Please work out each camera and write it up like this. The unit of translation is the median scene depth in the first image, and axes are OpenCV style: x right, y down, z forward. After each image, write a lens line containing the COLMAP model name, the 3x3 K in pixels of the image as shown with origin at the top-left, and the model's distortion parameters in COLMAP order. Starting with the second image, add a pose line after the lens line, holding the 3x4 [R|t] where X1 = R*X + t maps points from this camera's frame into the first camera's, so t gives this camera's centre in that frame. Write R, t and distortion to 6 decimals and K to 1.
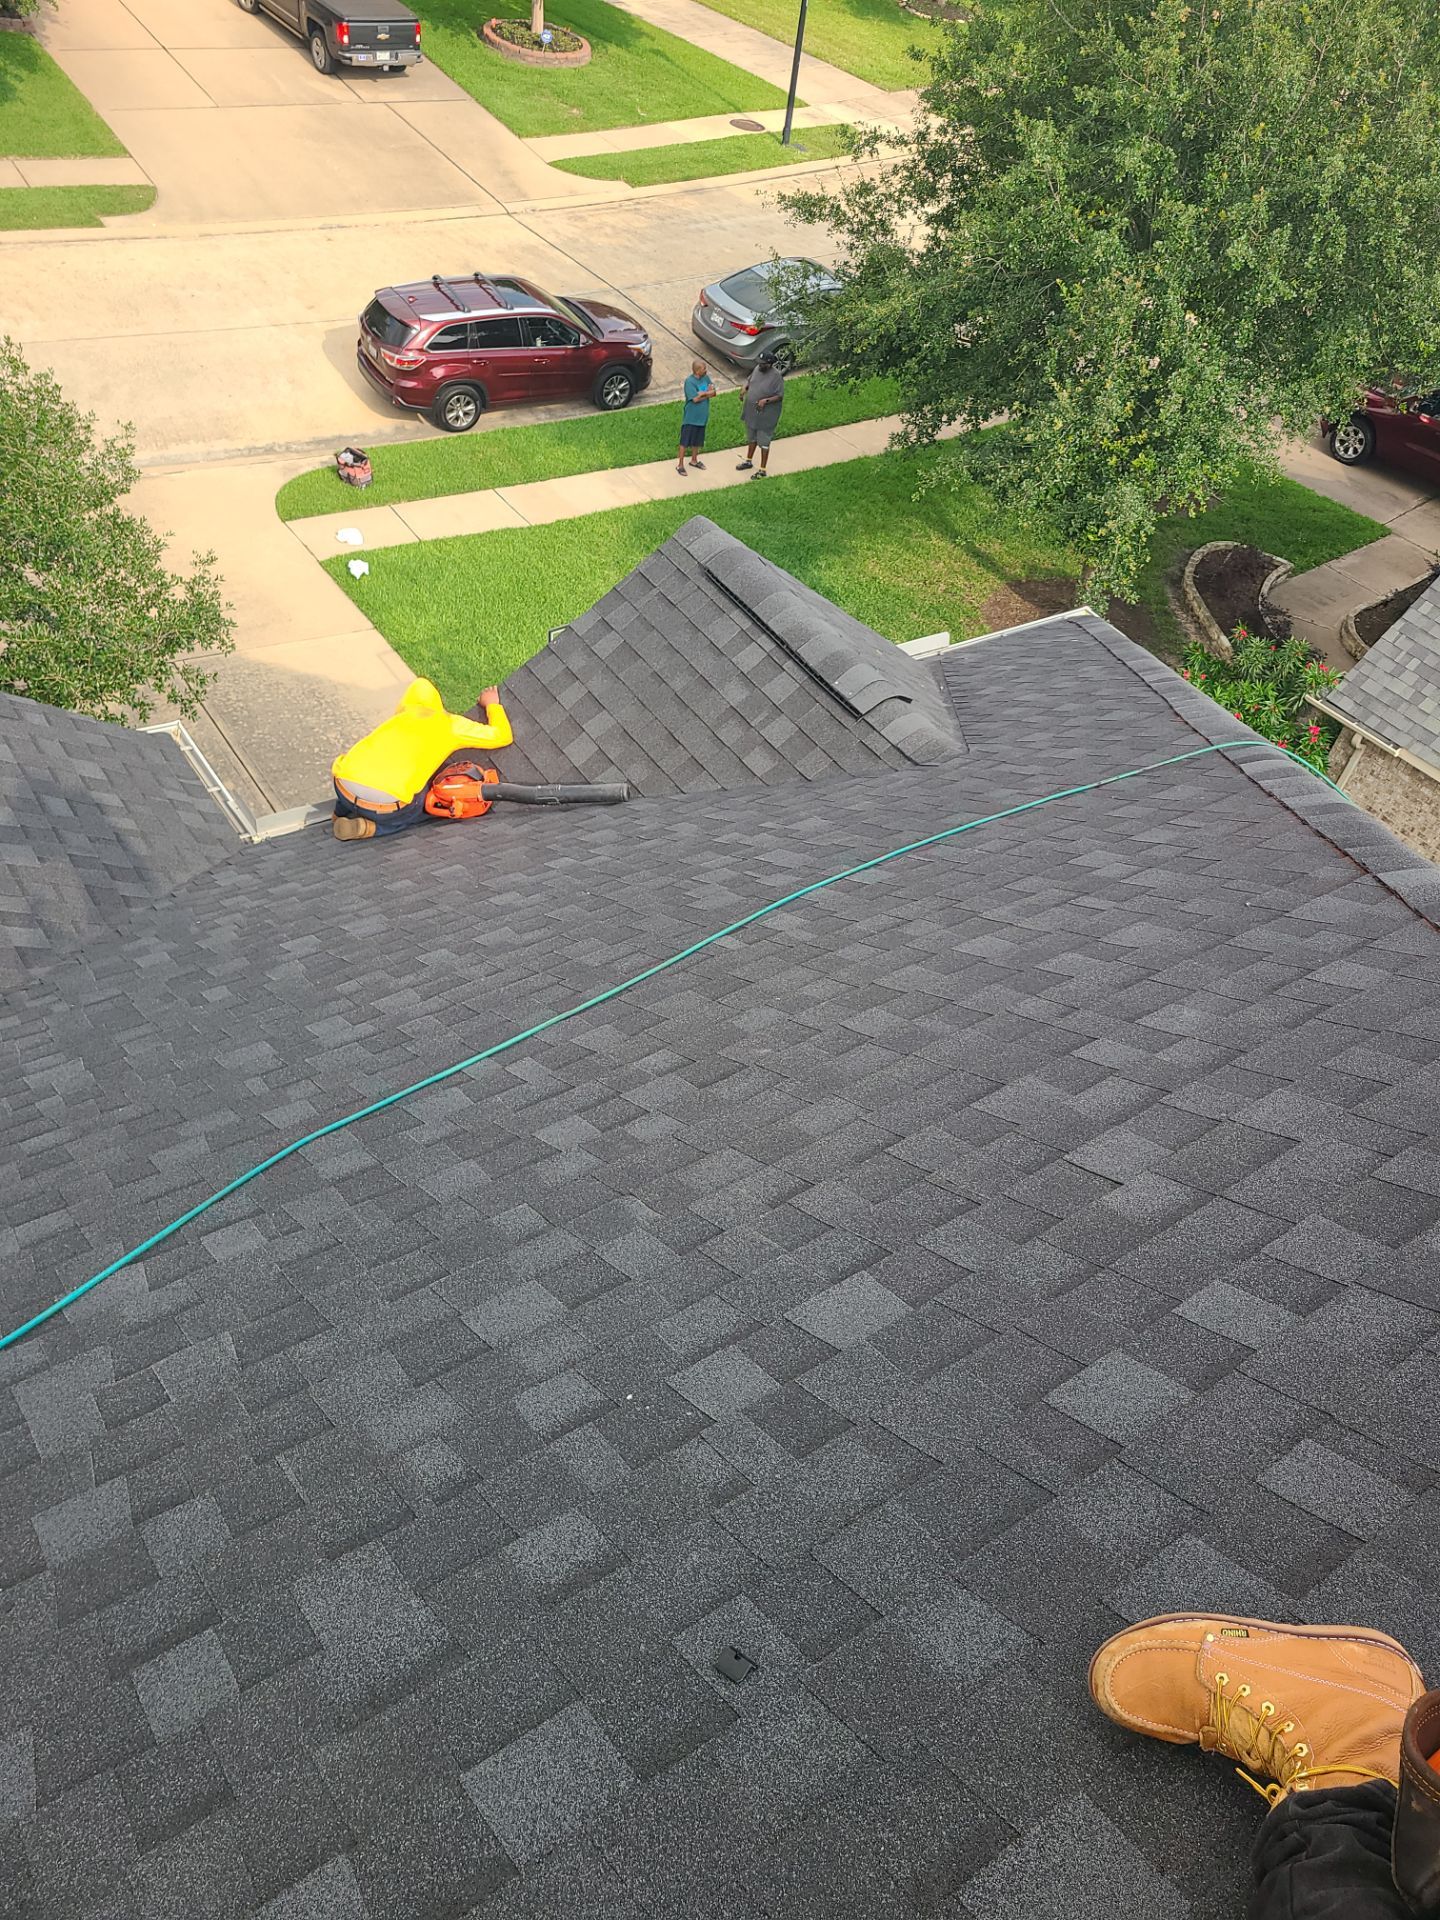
lens RADIAL K [[1373.5, 0, 763.8], [0, 1373.5, 957.4], [0, 0, 1]] dist [0.090576, -0.025272]
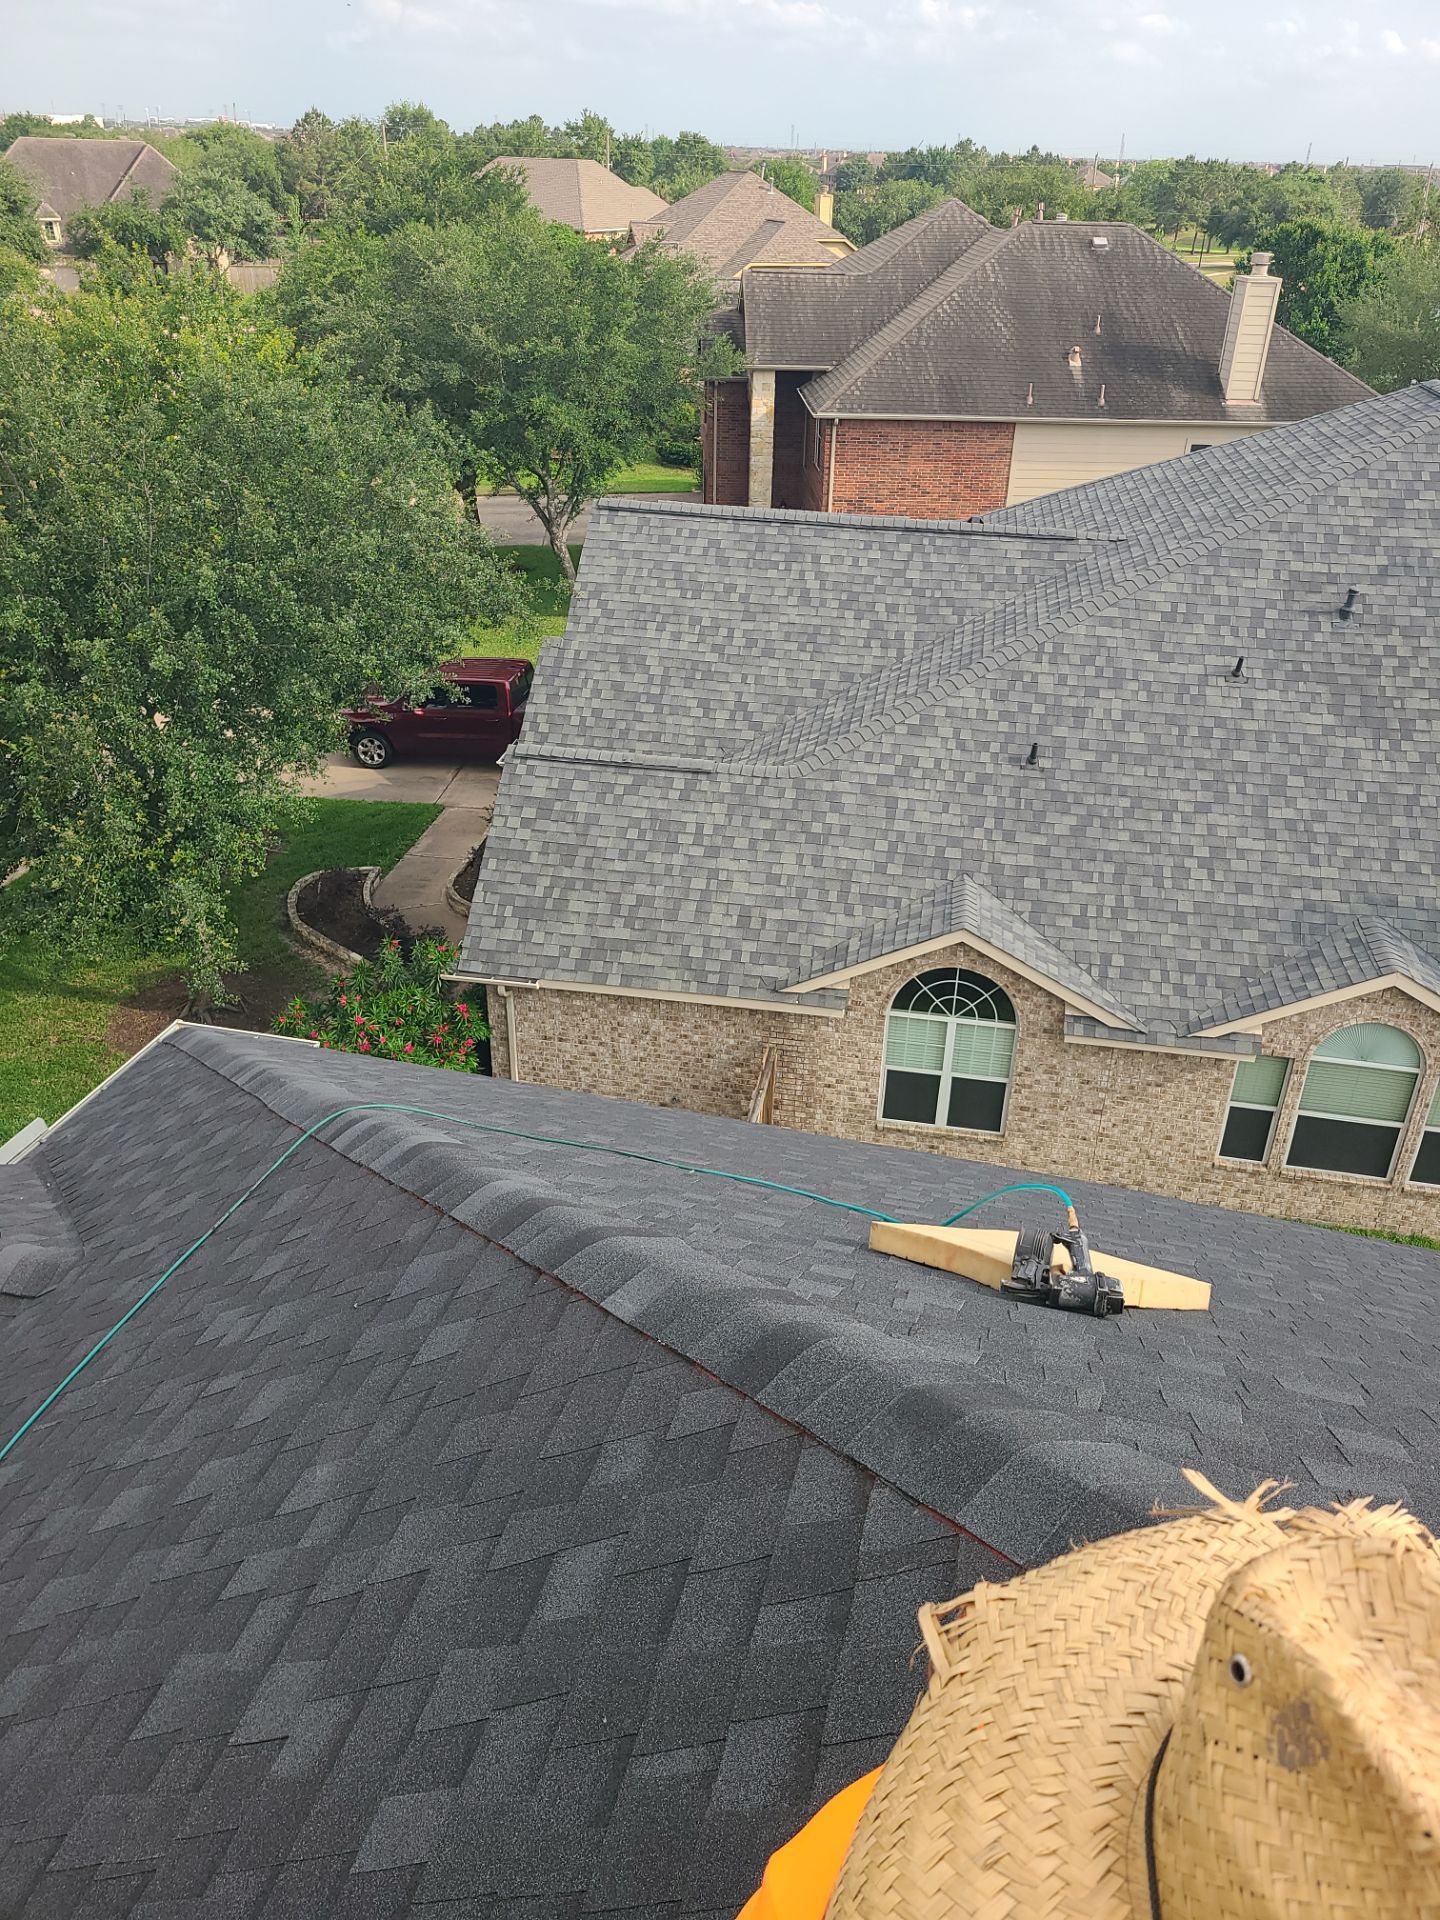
lens RADIAL K [[1380.1, 0, 771.9], [0, 1380.1, 915.4], [0, 0, 1]] dist [0.064987, -0.001847]
pose [[0.770748, -0.443226, 0.457709, 0.175194], [0.524662, 0.849104, -0.061255, -0.042487], [-0.361493, 0.287355, 0.886989, -0.070400]]
